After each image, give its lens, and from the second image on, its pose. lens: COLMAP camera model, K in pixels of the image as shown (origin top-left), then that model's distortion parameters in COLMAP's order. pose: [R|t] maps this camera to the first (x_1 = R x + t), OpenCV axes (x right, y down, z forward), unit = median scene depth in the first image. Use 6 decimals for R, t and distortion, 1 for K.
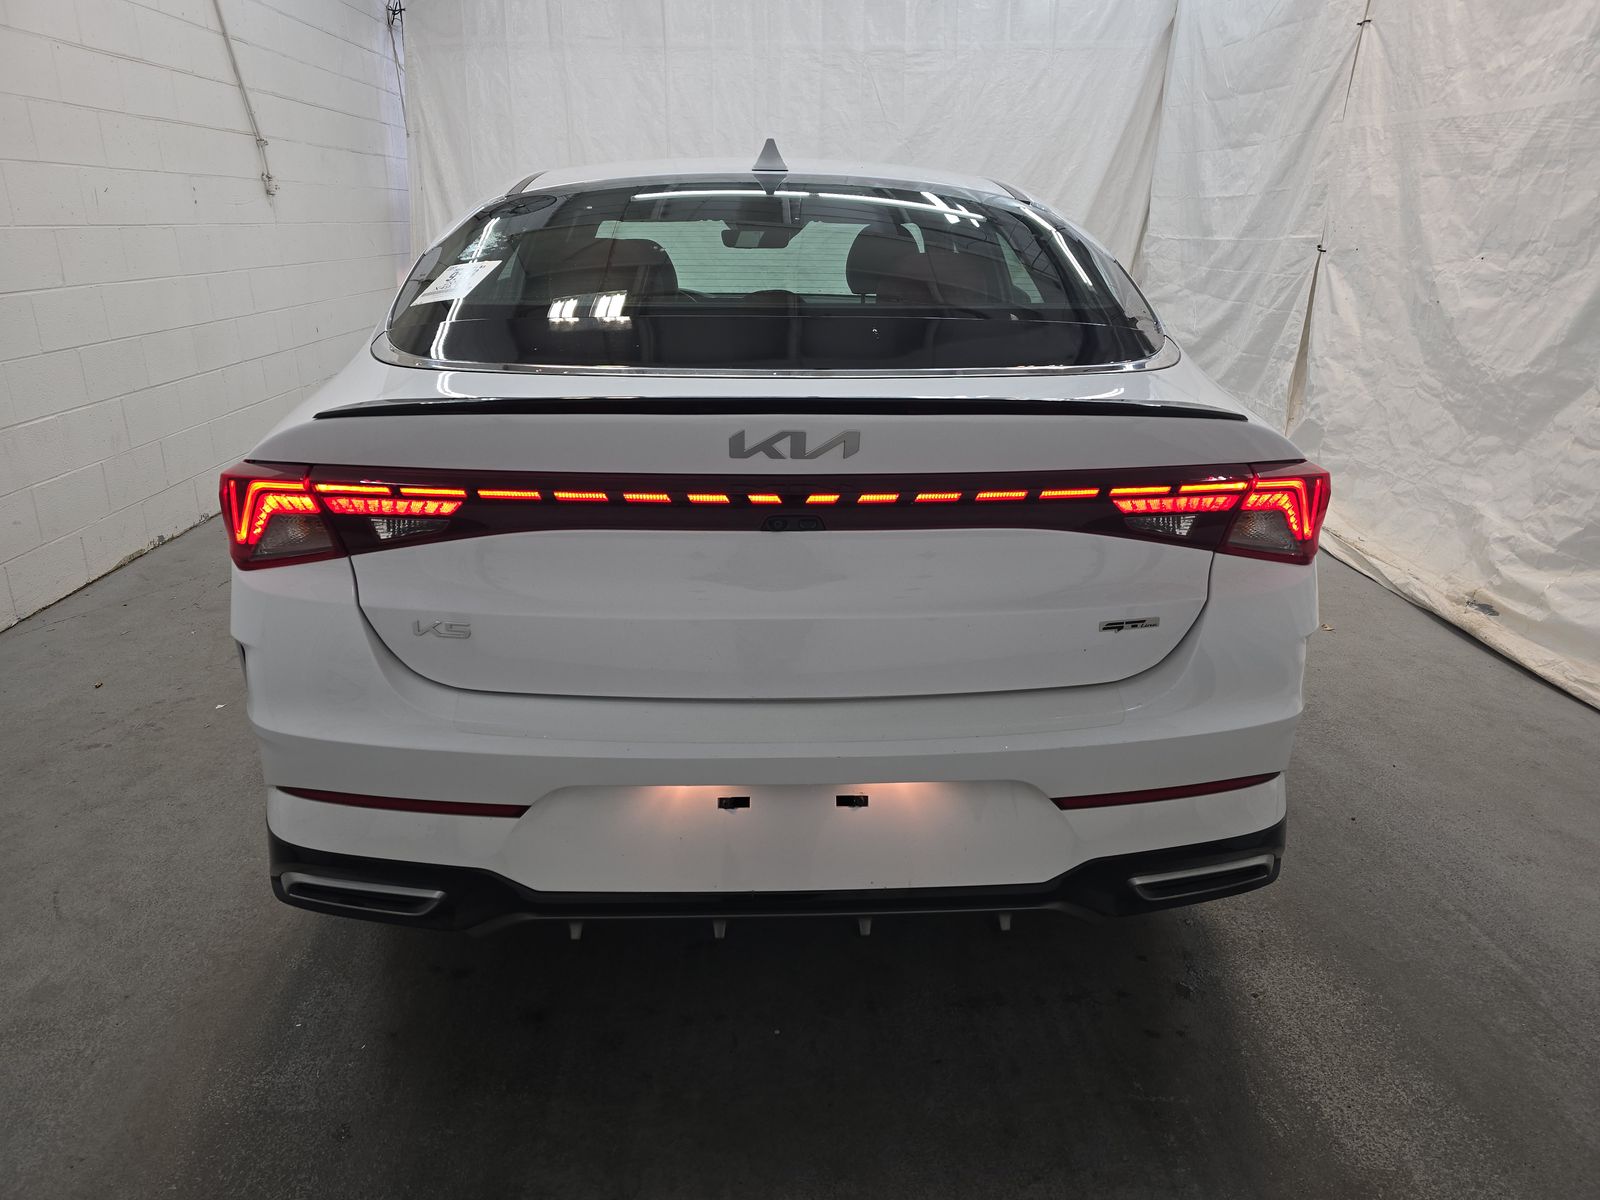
lens RADIAL K [[1091.8, 0, 800.5], [0, 1091.8, 601.0], [0, 0, 1]] dist [0.042020, -0.032054]
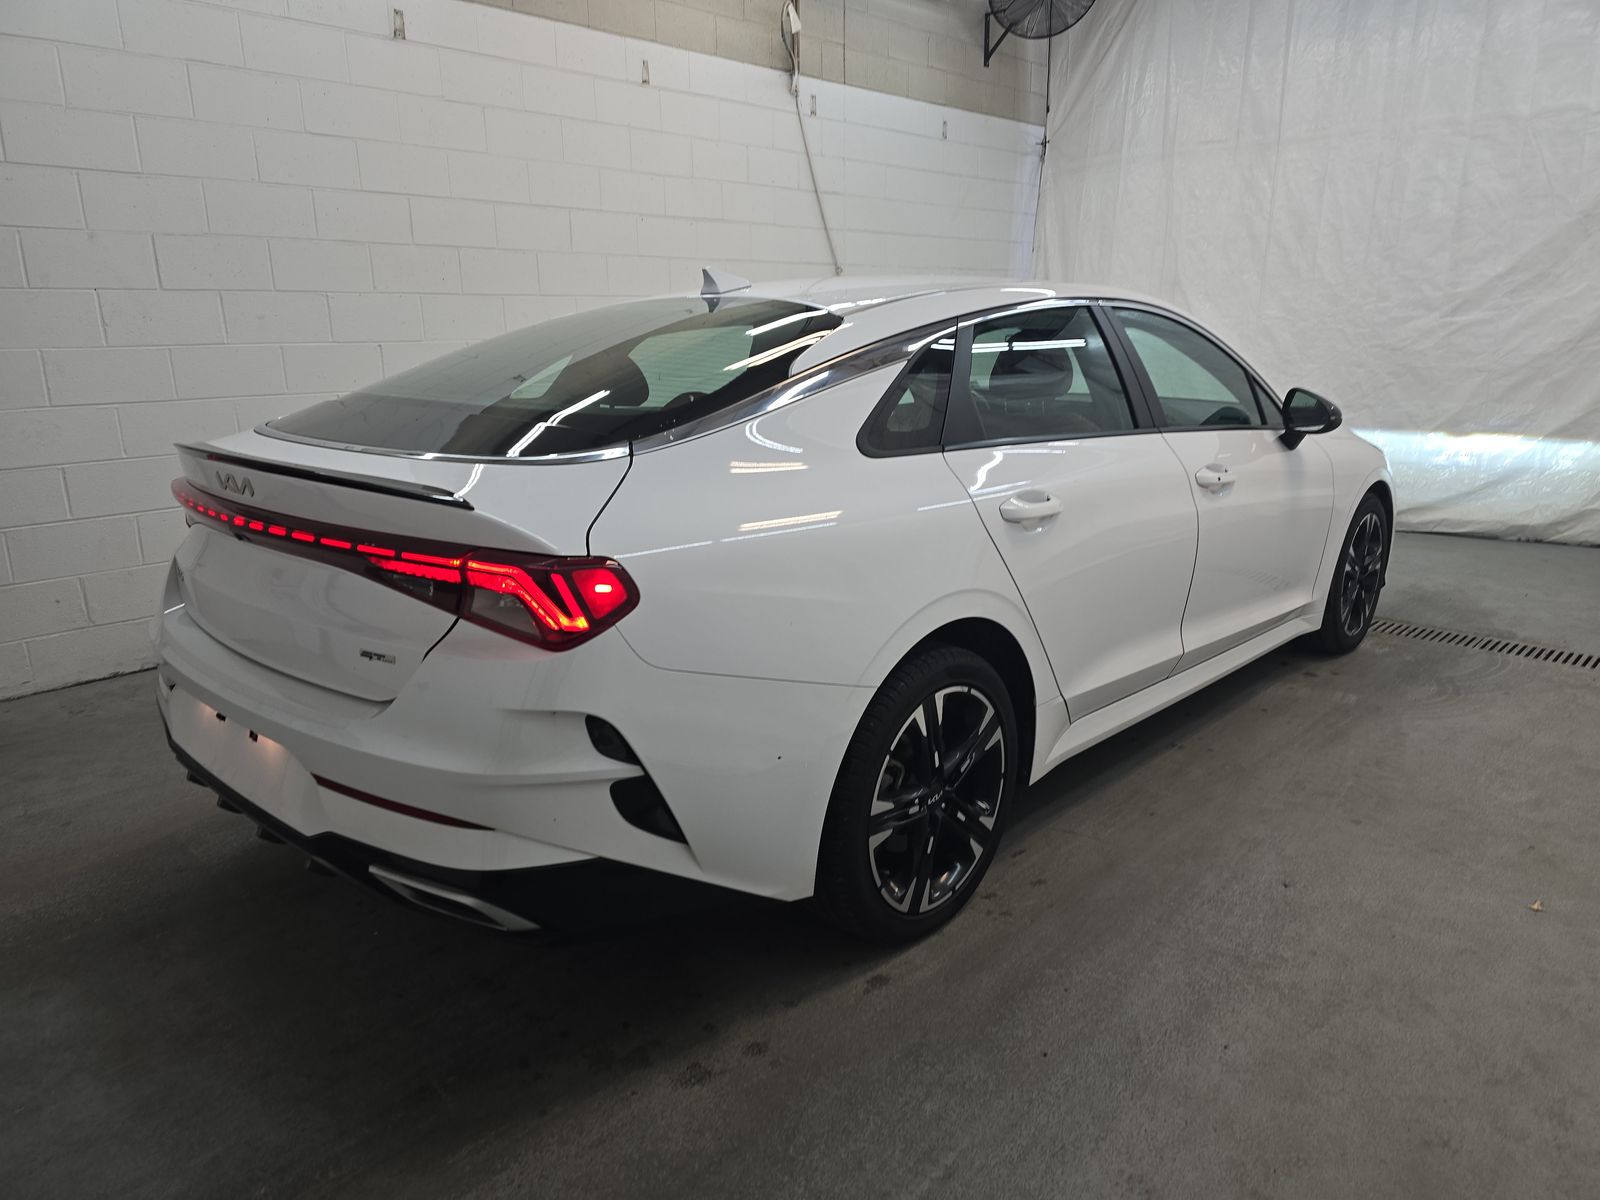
lens RADIAL K [[1091.8, 0, 785.6], [0, 1091.8, 597.1], [0, 0, 1]] dist [0.042020, -0.032054]
pose [[0.695501, 0.162750, -0.699851, 0.568204], [-0.220502, 0.975356, 0.007687, -0.060134], [0.683855, 0.148972, 0.714248, 0.156392]]
